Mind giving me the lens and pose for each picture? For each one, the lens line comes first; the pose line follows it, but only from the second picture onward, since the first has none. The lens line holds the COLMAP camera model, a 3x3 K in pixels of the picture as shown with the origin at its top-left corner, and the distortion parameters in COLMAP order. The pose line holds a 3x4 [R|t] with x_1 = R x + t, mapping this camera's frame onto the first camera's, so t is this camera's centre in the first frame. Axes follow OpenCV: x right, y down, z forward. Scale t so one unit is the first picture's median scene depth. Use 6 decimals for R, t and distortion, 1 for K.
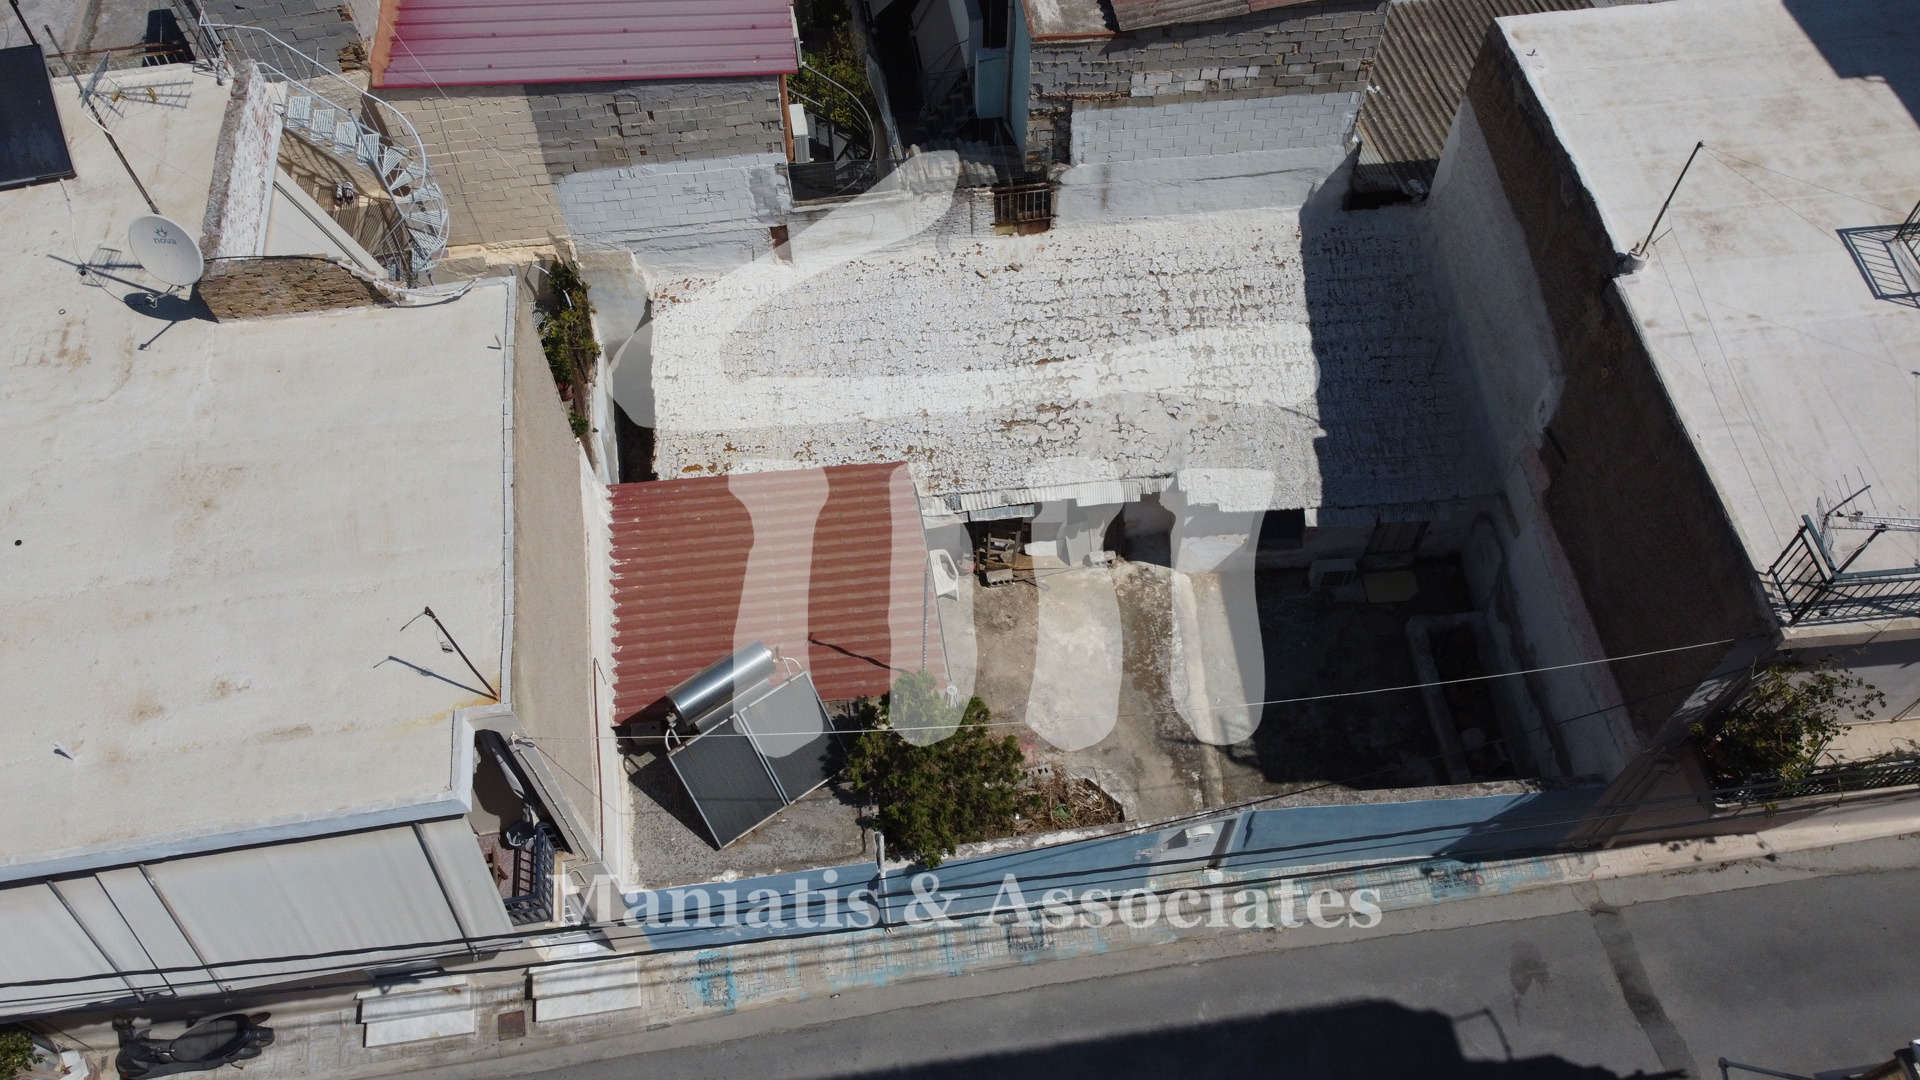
lens RADIAL K [[1442.0, 0, 961.9], [0, 1442.0, 545.3], [0, 0, 1]] dist [0.003296, -0.004904]
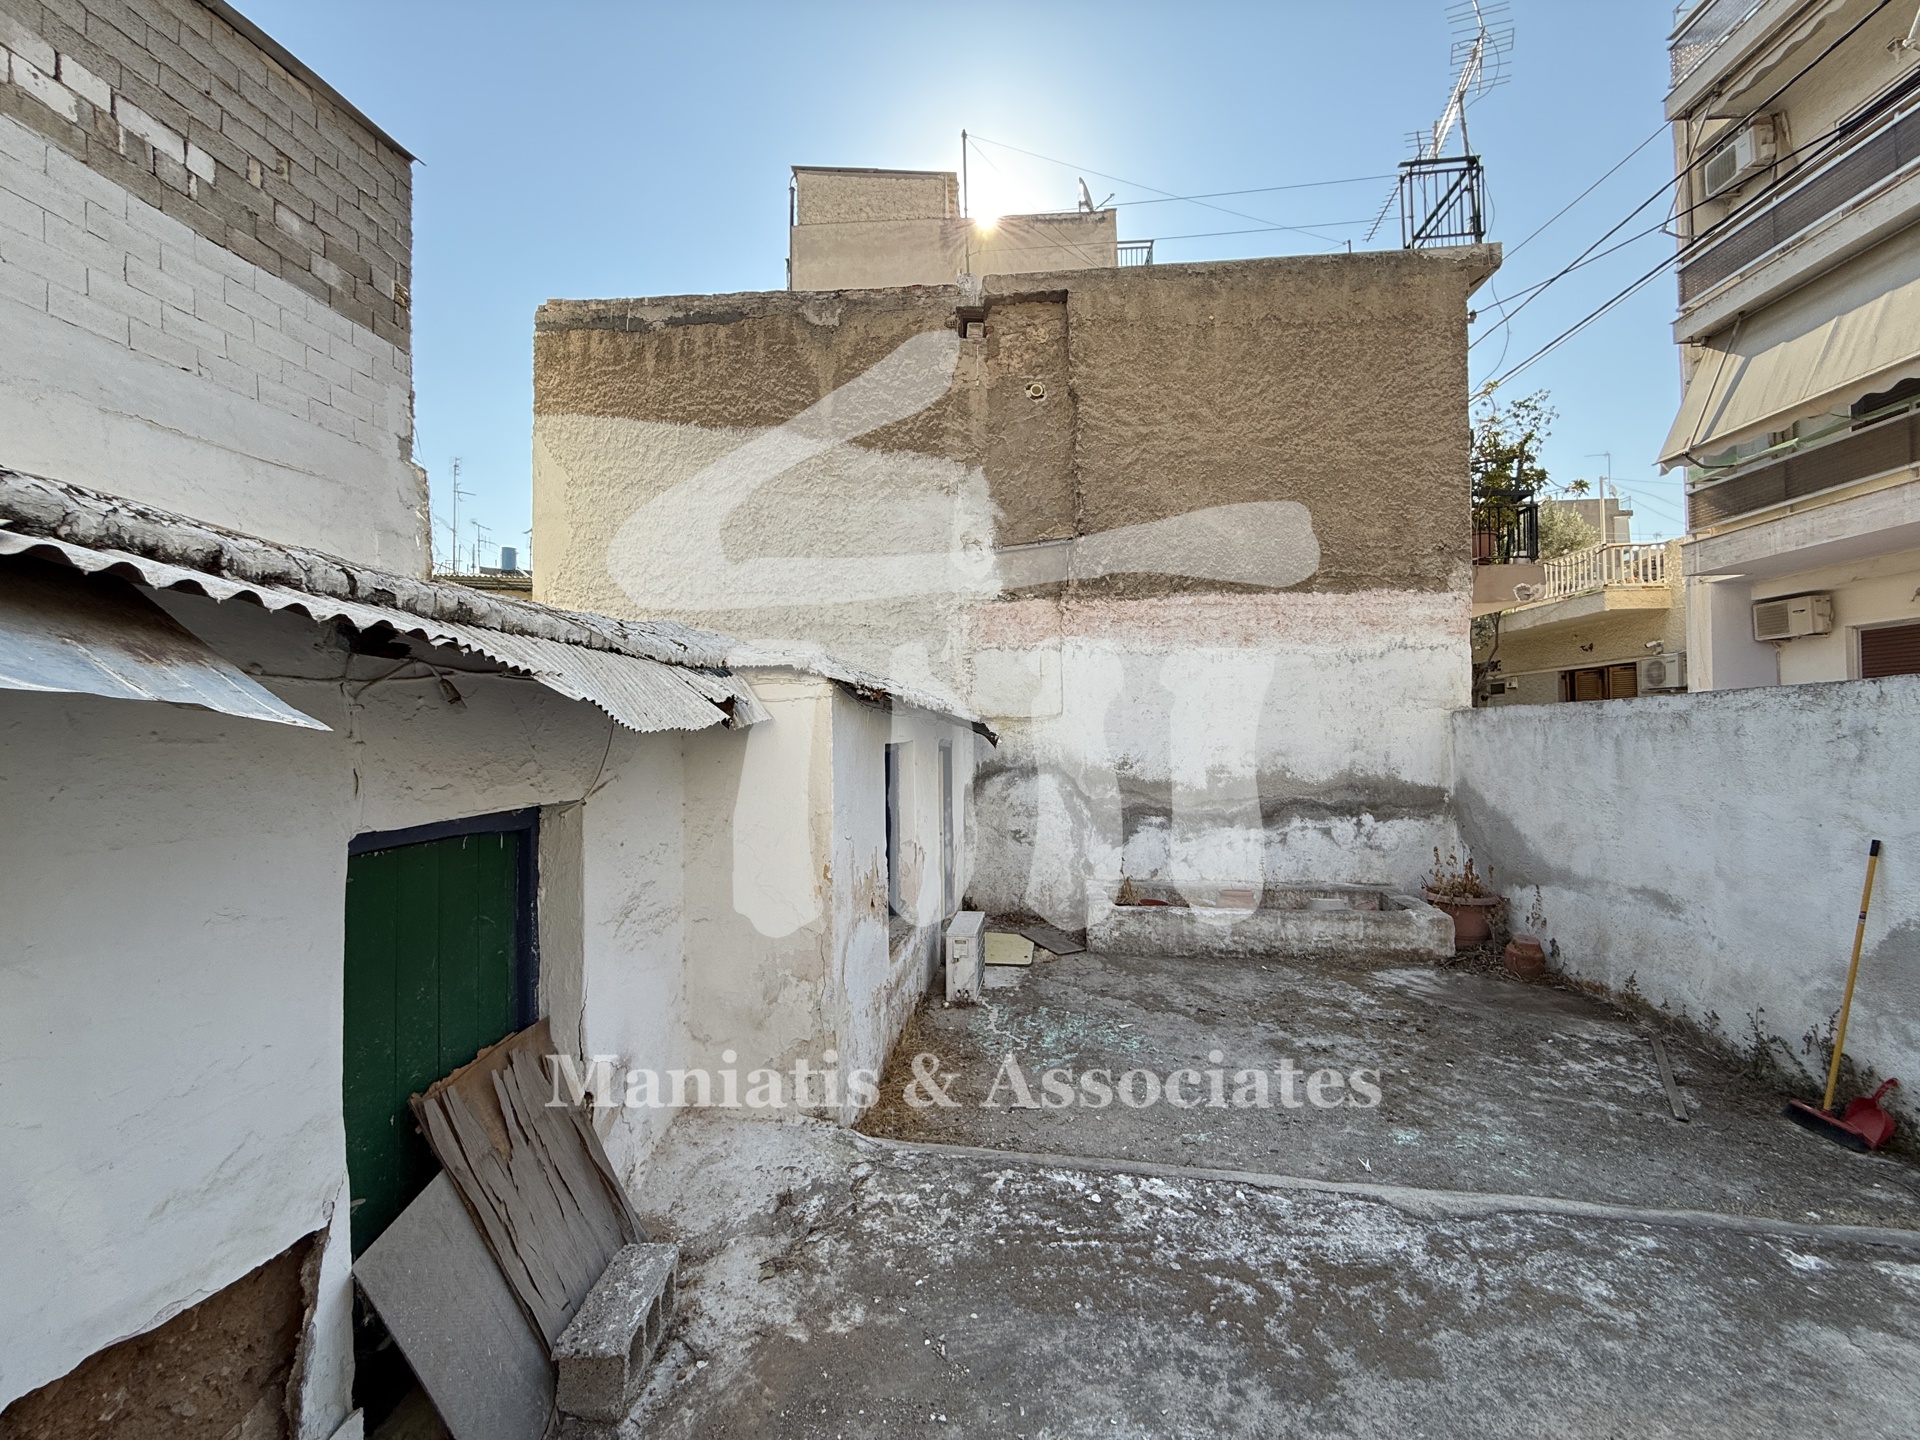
lens RADIAL K [[761.8, 0, 954.0], [0, 761.8, 721.6], [0, 0, 1]] dist [-0.001223, 0.000184]
pose [[0.200264, 0.026885, 0.979373, 0.010043], [0.820972, 0.540940, -0.182723, 0.021353], [-0.534695, 0.840631, 0.086259, 0.982697]]
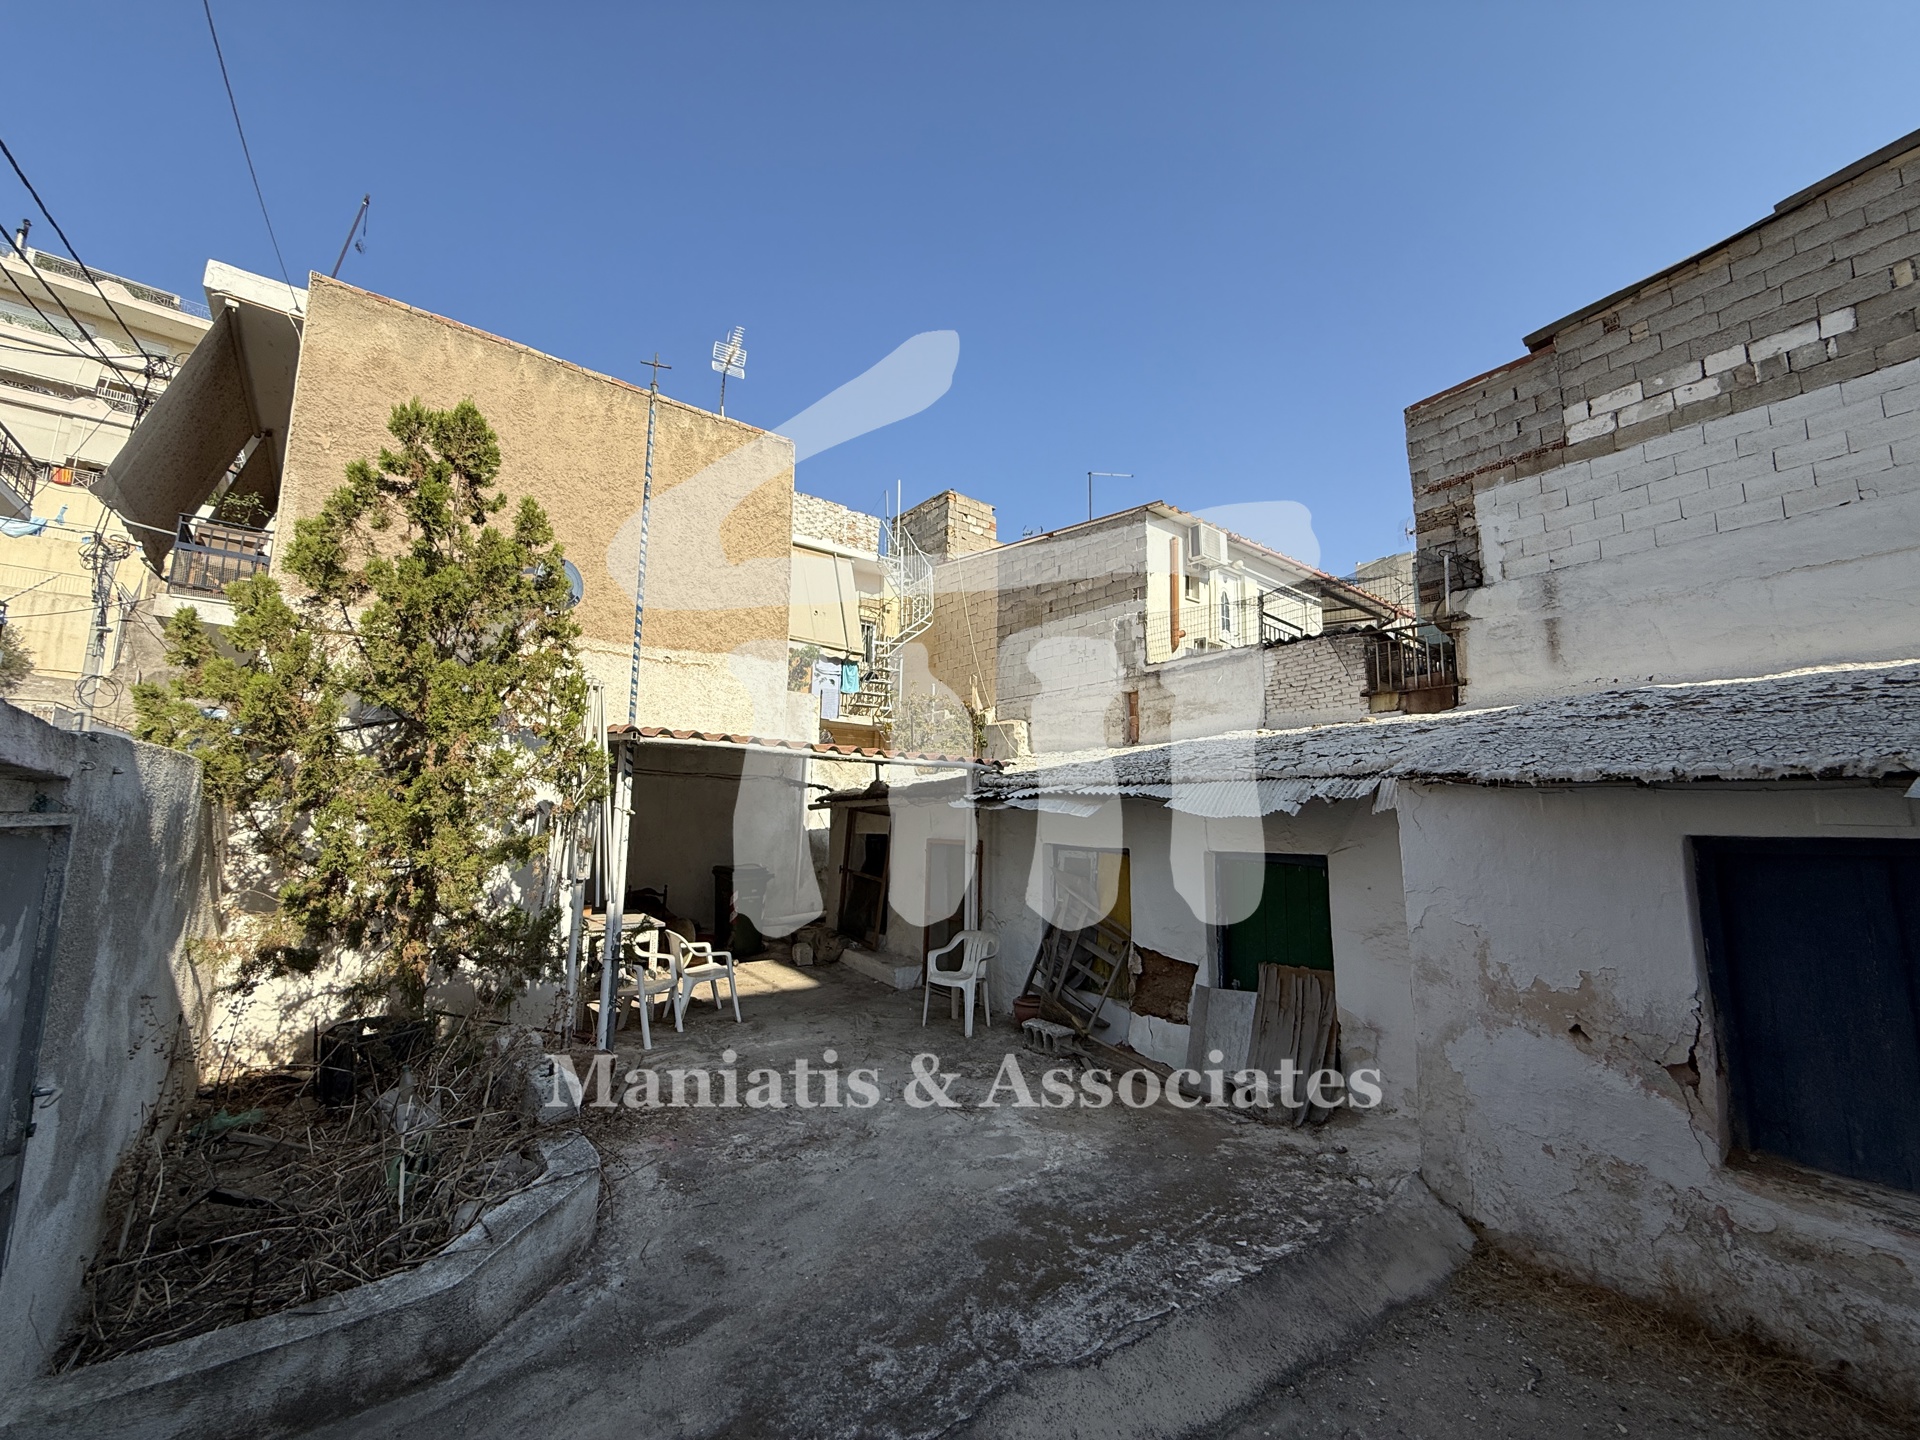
lens RADIAL K [[761.8, 0, 954.3], [0, 761.8, 720.4], [0, 0, 1]] dist [-0.001223, 0.000184]
pose [[0.500117, -0.096810, -0.860529, 0.263658], [-0.732345, 0.483020, -0.479960, 0.128077], [0.462118, 0.870241, 0.170668, 0.910475]]
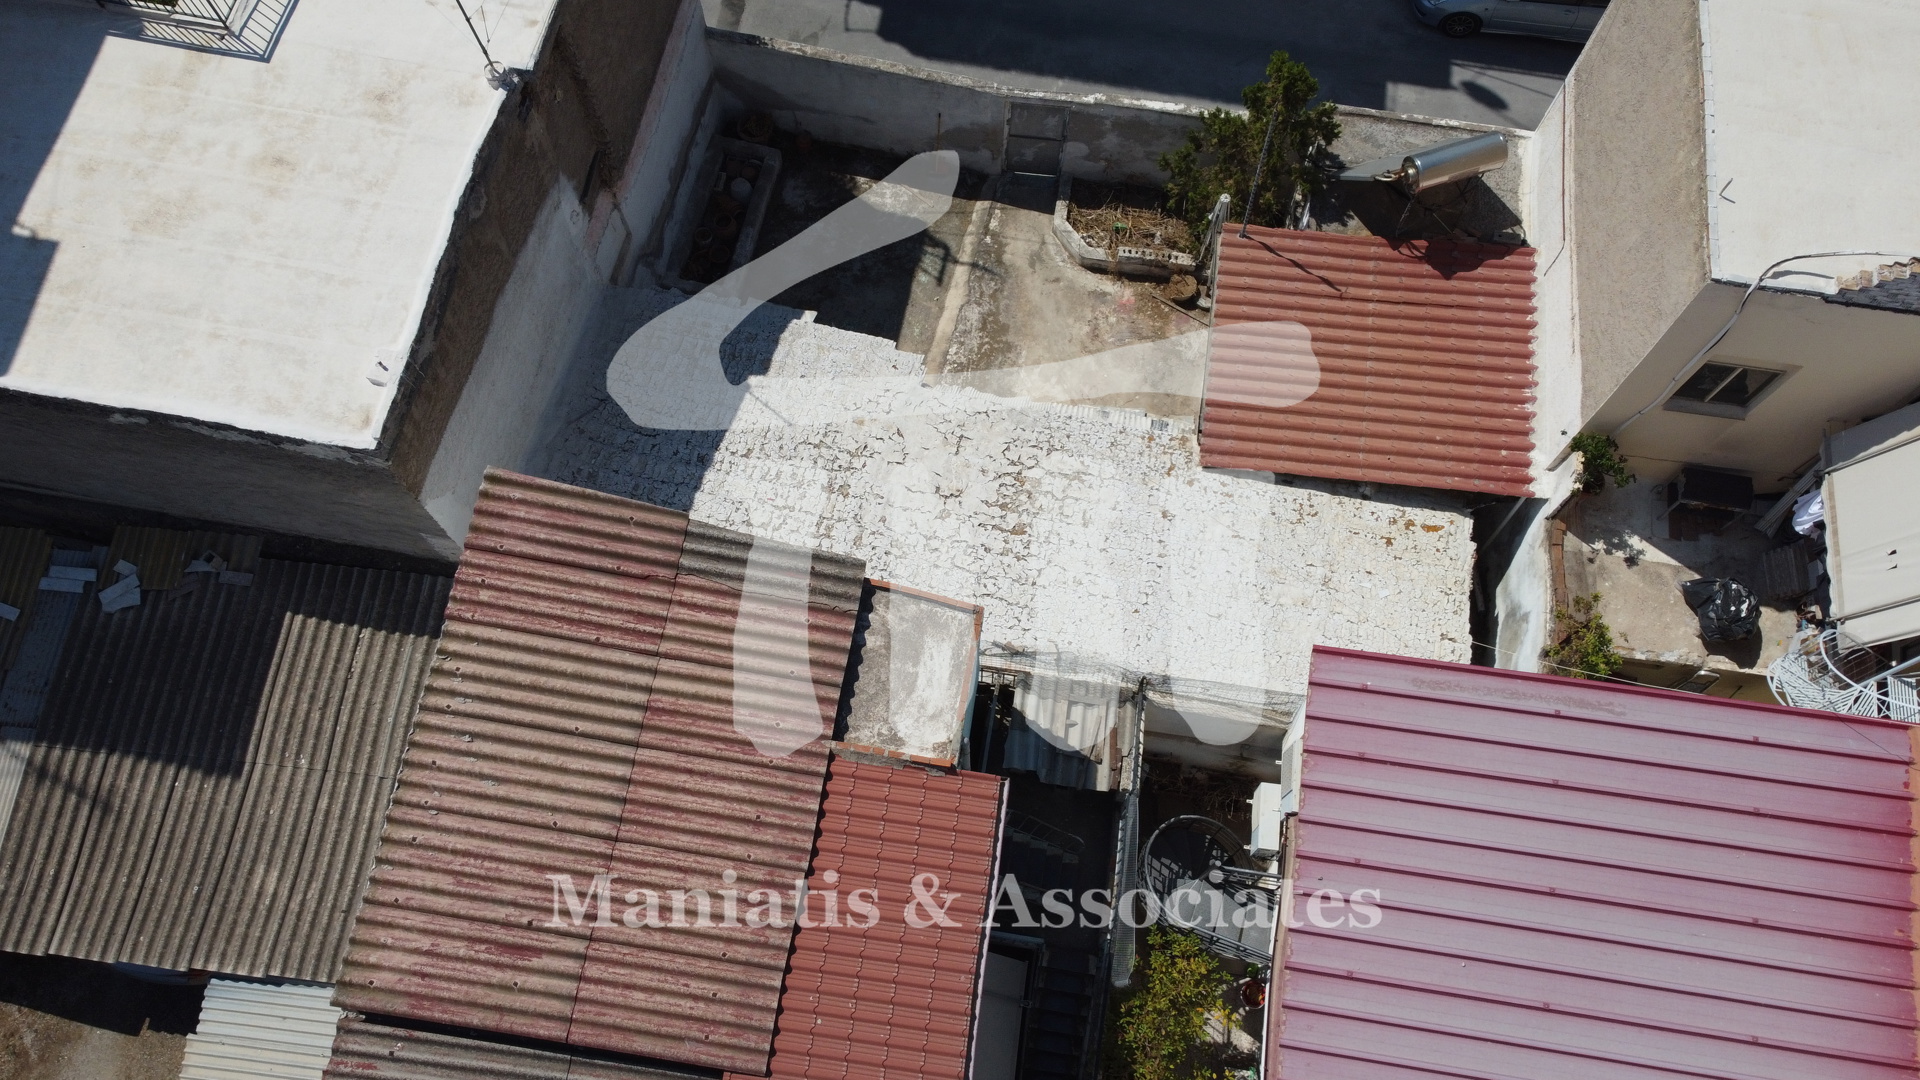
lens RADIAL K [[1442.0, 0, 956.8], [0, 1442.0, 540.9], [0, 0, 1]] dist [0.003296, -0.004904]
pose [[-0.951754, -0.281463, 0.122243, -0.017243], [0.262780, -0.541849, 0.798340, -0.857222], [-0.158466, 0.791946, 0.589670, 0.527099]]
